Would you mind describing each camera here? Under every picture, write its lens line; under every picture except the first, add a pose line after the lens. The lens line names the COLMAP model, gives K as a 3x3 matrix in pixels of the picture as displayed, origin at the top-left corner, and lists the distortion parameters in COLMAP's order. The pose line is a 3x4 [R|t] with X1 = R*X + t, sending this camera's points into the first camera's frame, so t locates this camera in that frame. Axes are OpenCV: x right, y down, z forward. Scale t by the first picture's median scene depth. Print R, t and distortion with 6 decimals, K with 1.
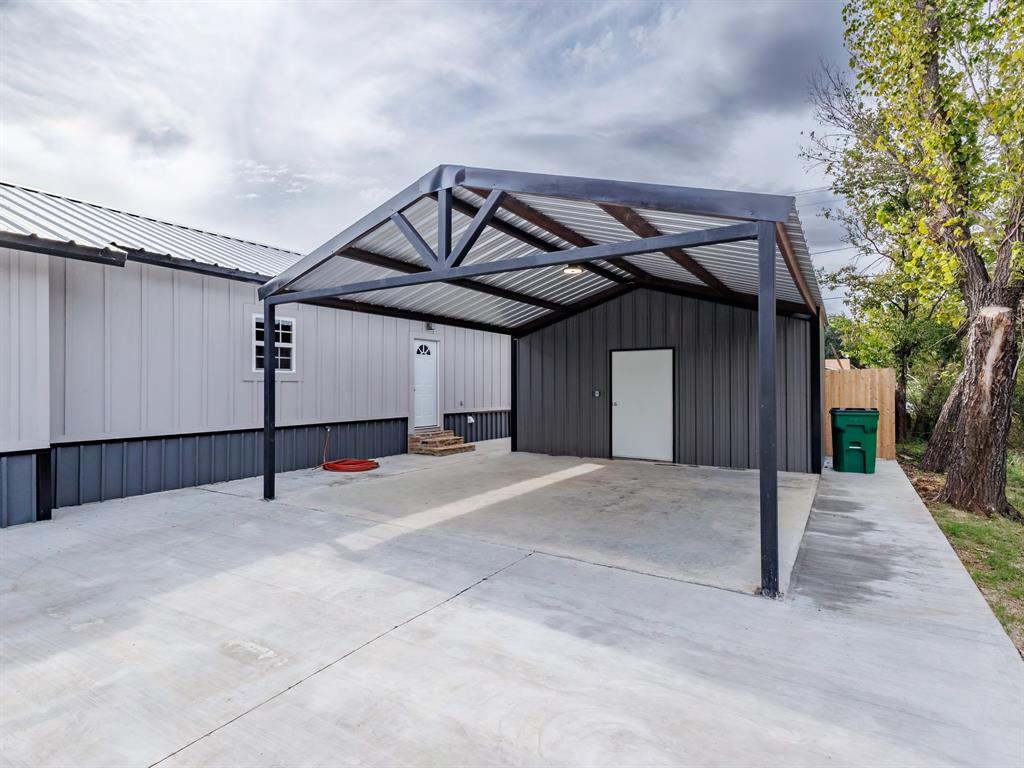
lens RADIAL K [[528.7, 0, 512.0], [0, 528.7, 384.0], [0, 0, 1]] dist [0.014275, -0.000219]
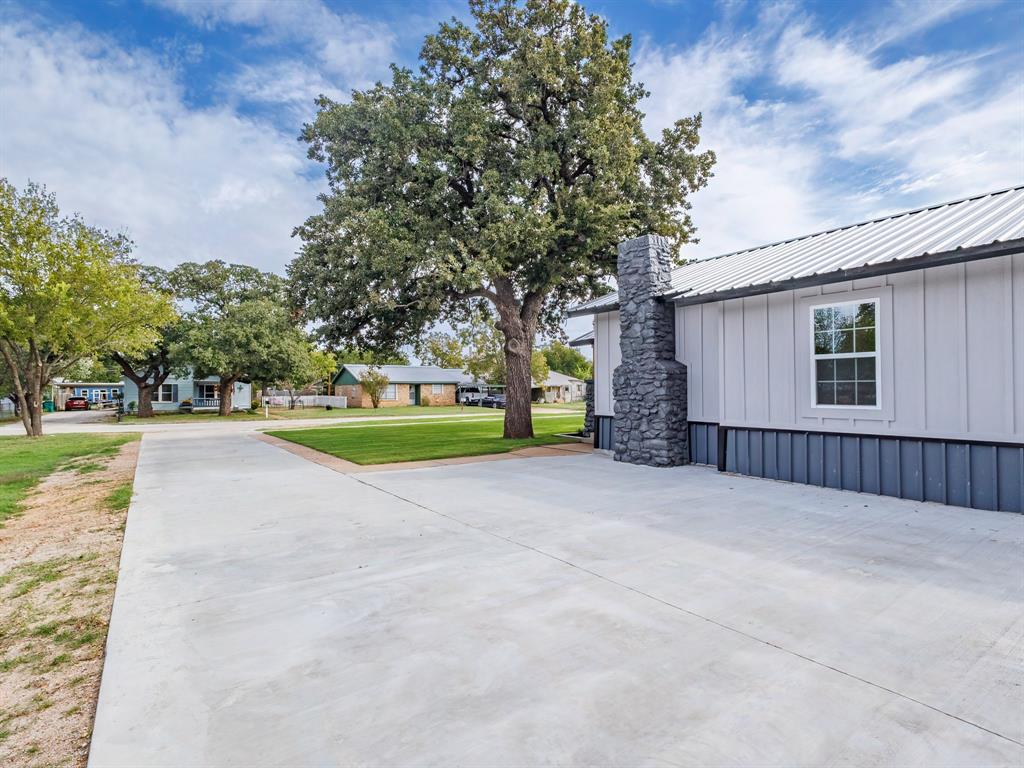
lens RADIAL K [[528.7, 0, 512.0], [0, 528.7, 384.0], [0, 0, 1]] dist [0.014275, -0.000219]
pose [[-0.390327, -0.001659, -0.920675, 0.684768], [0.016042, 0.999834, -0.008602, 0.003517], [0.920537, -0.018128, -0.390236, 0.744522]]
